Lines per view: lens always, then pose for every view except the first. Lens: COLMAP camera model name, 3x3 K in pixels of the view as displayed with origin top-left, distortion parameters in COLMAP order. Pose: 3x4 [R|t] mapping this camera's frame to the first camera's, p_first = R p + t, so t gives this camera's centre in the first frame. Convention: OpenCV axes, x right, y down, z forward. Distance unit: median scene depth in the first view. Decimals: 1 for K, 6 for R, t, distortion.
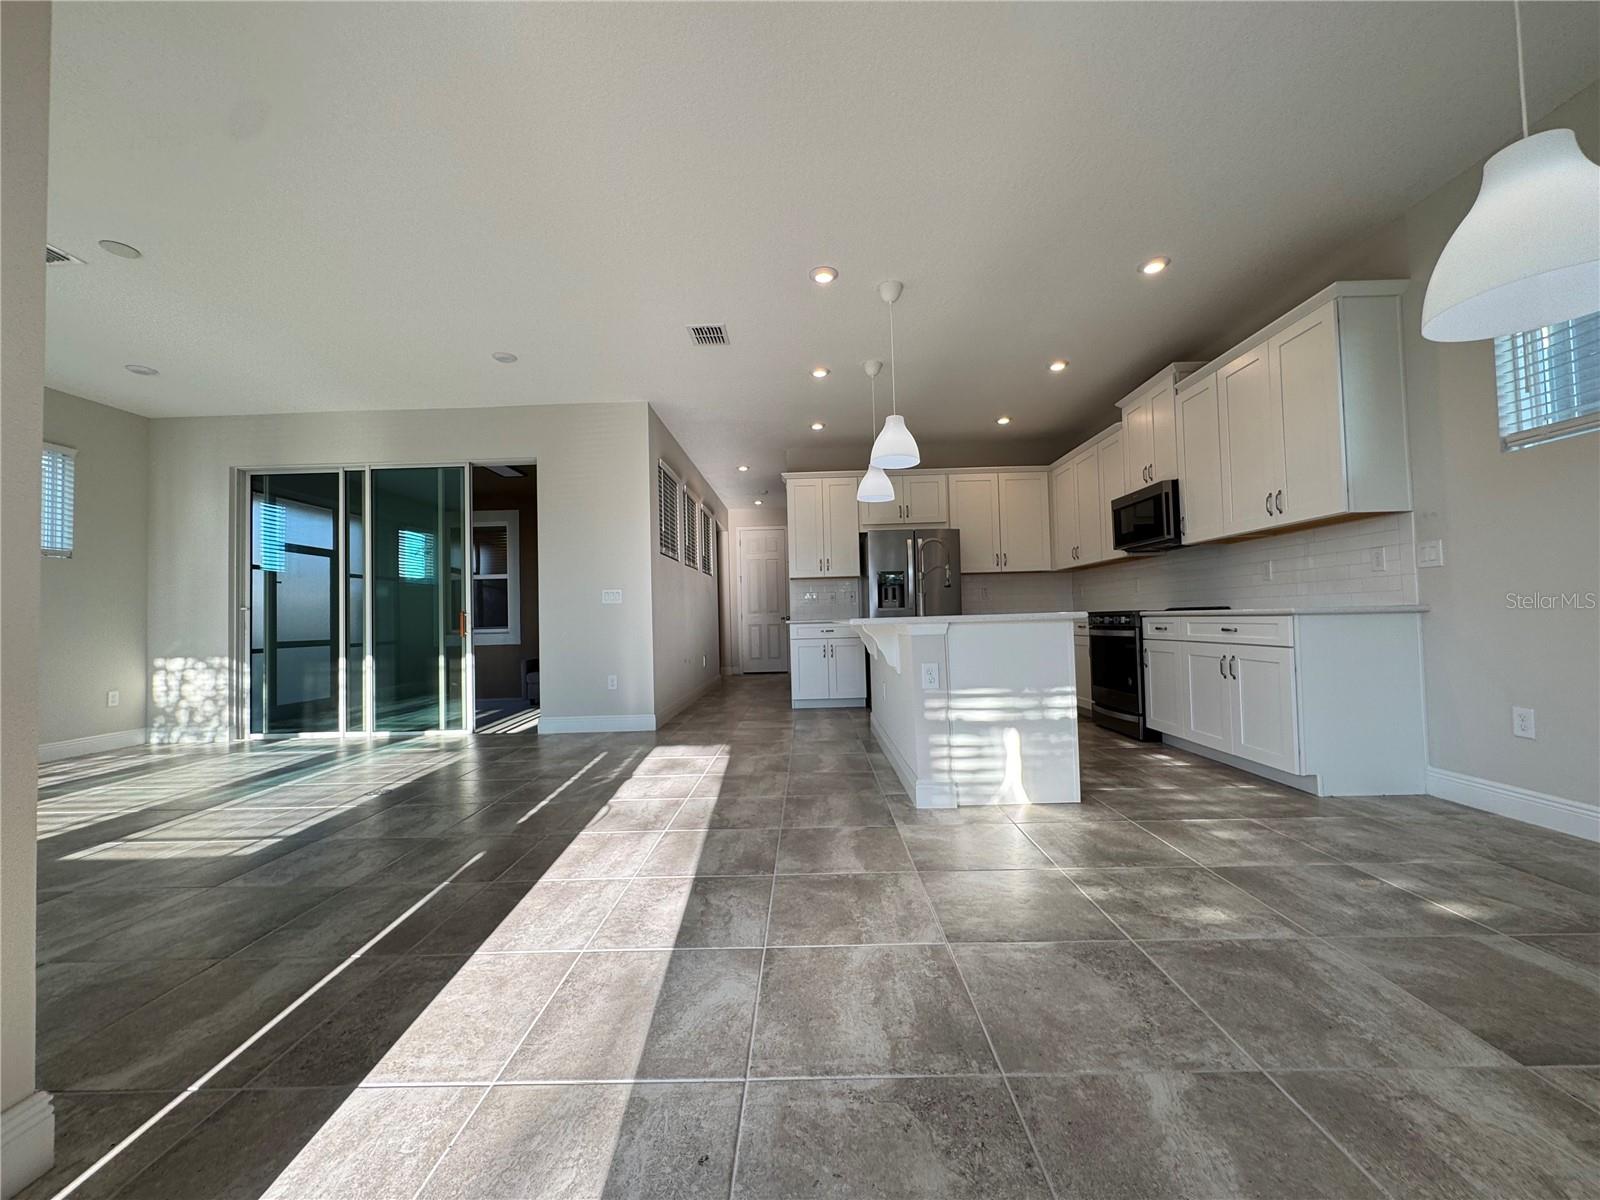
lens RADIAL K [[636.5, 0, 796.1], [0, 636.5, 604.6], [0, 0, 1]] dist [-0.002266, -0.000517]
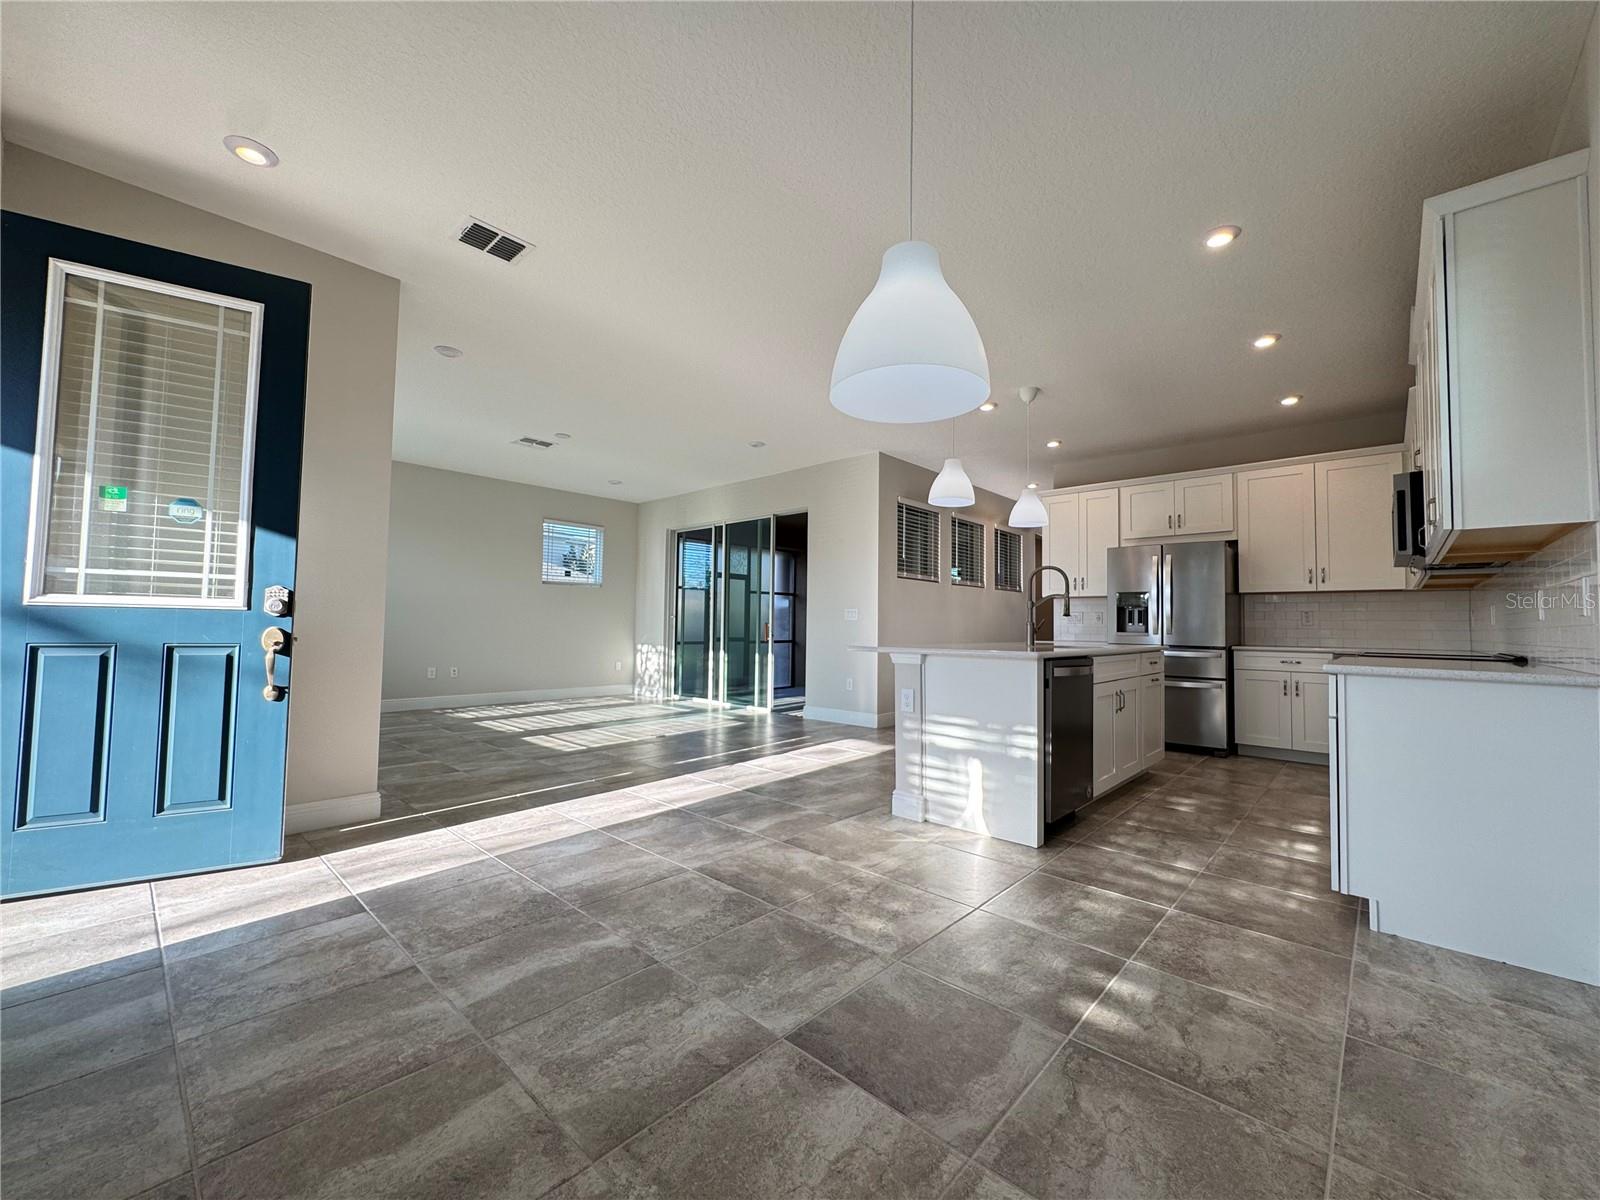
lens RADIAL K [[636.5, 0, 798.6], [0, 636.5, 599.1], [0, 0, 1]] dist [-0.002266, -0.000517]
pose [[0.745366, 0.007699, -0.666611, 0.816554], [-0.017648, 0.999811, -0.008186, -0.054150], [0.666422, 0.017866, 0.745361, 0.025866]]
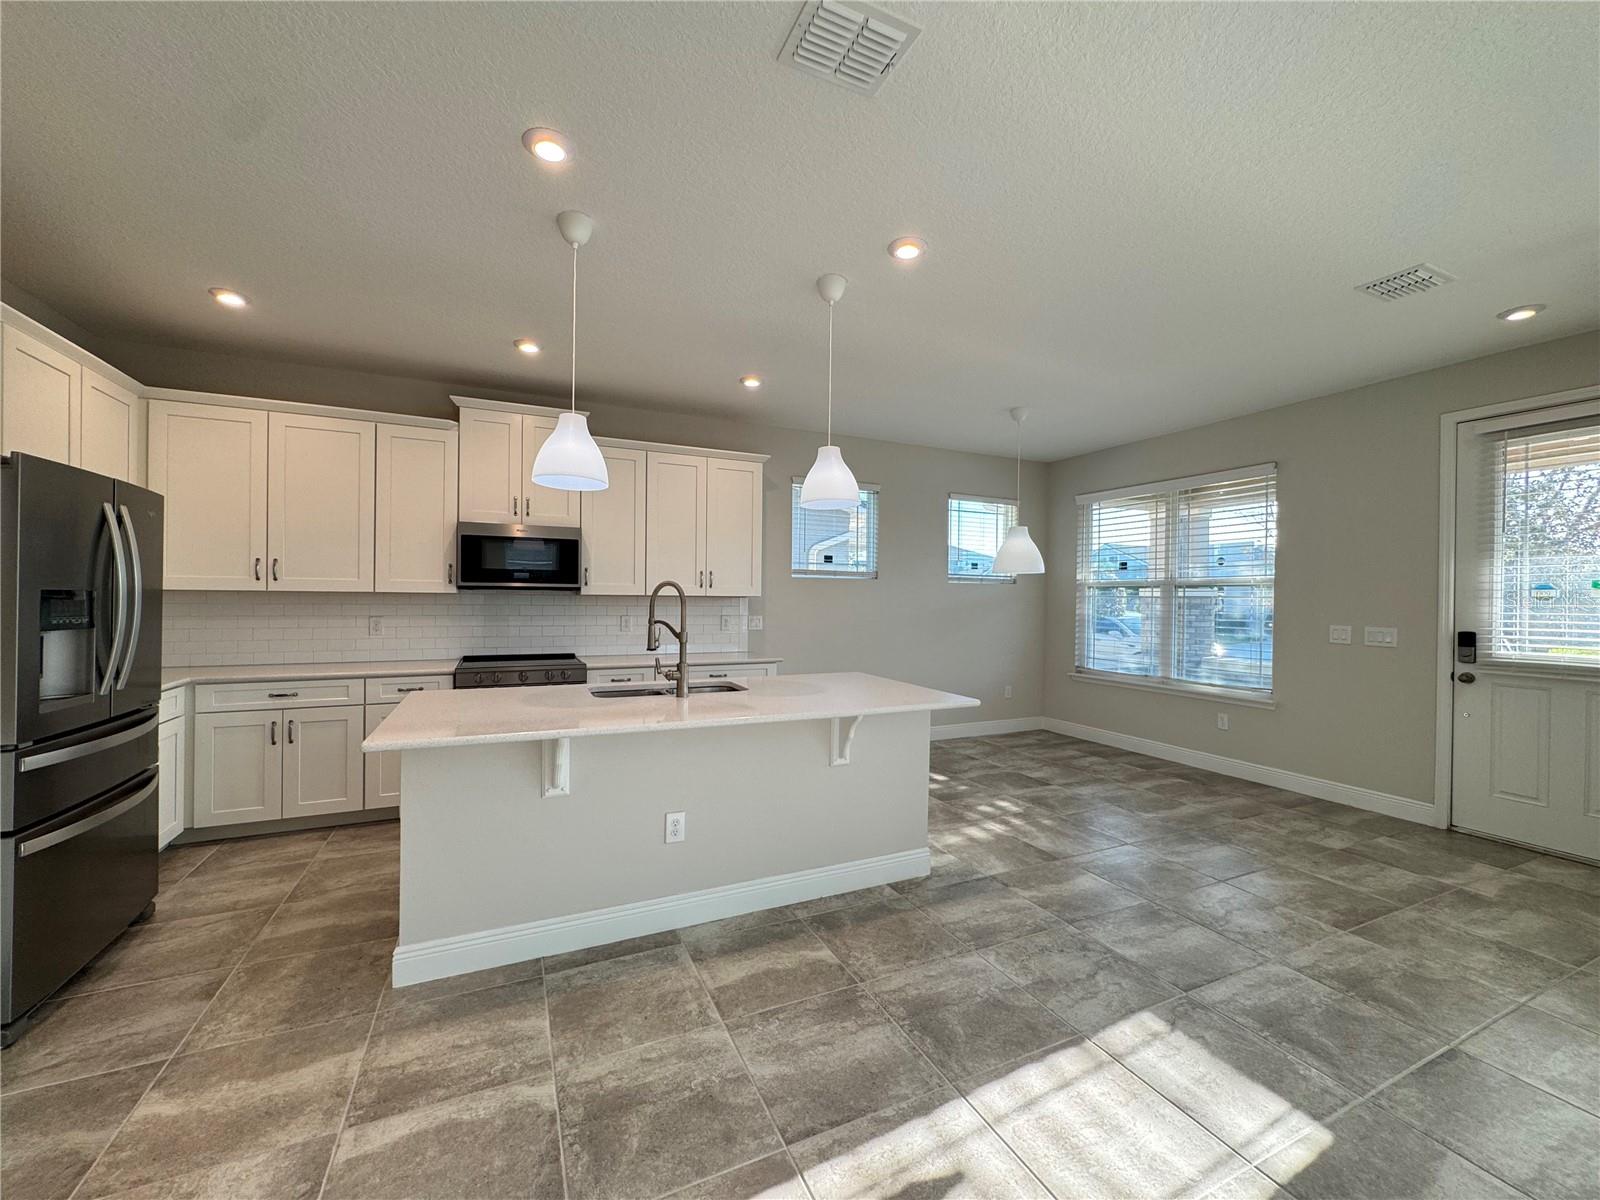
lens RADIAL K [[636.5, 0, 802.1], [0, 636.5, 596.4], [0, 0, 1]] dist [-0.002266, -0.000517]
pose [[-0.439176, 0.022373, 0.898122, -0.657684], [-0.022597, 0.999099, -0.035938, -0.090894], [-0.898117, -0.036078, -0.438275, 1.645773]]
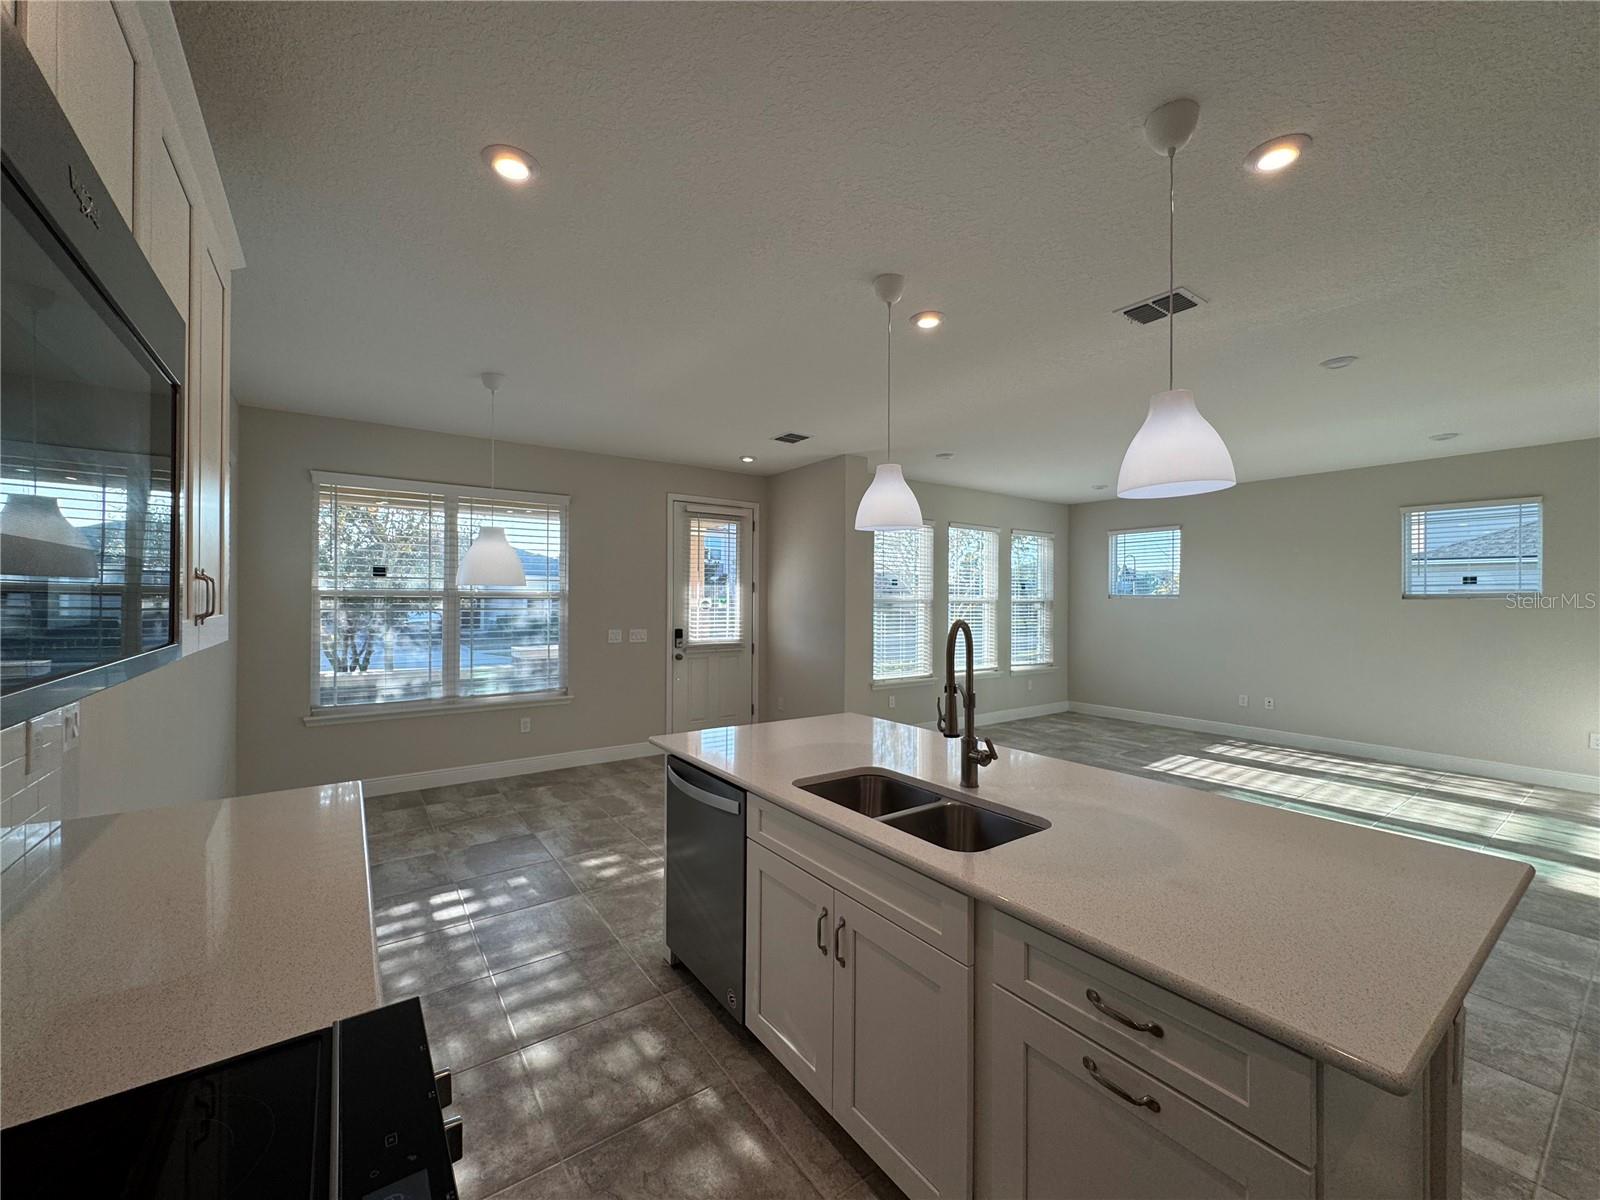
lens RADIAL K [[636.5, 0, 797.6], [0, 636.5, 599.9], [0, 0, 1]] dist [-0.002266, -0.000517]
pose [[-0.804616, 0.022706, -0.593361, 0.801851], [0.030413, 0.999533, -0.002992, -0.172284], [0.593016, -0.020453, -0.804931, 1.816886]]
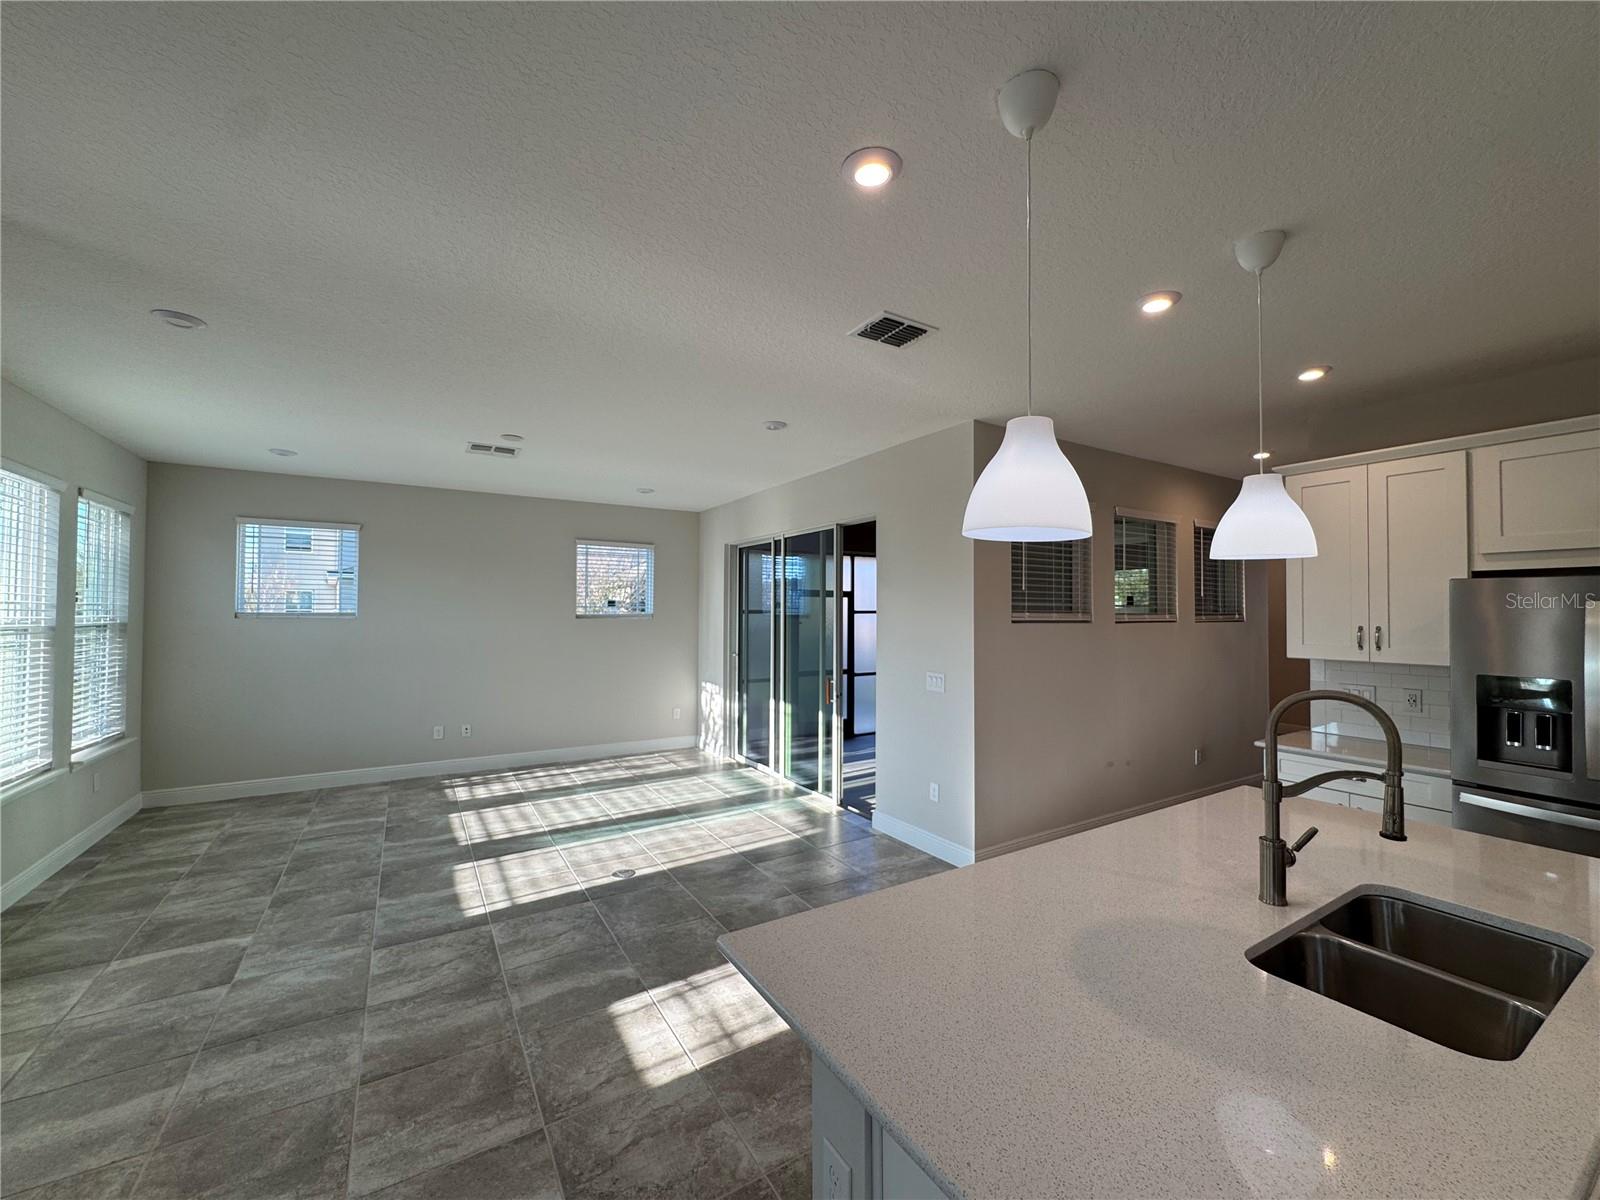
lens RADIAL K [[636.5, 0, 800.5], [0, 636.5, 595.7], [0, 0, 1]] dist [-0.002266, -0.000517]
pose [[0.540248, 0.007089, -0.841476, 0.496399], [0.000629, 0.999961, 0.008828, -0.224372], [0.841506, -0.005298, 0.540222, 0.789659]]
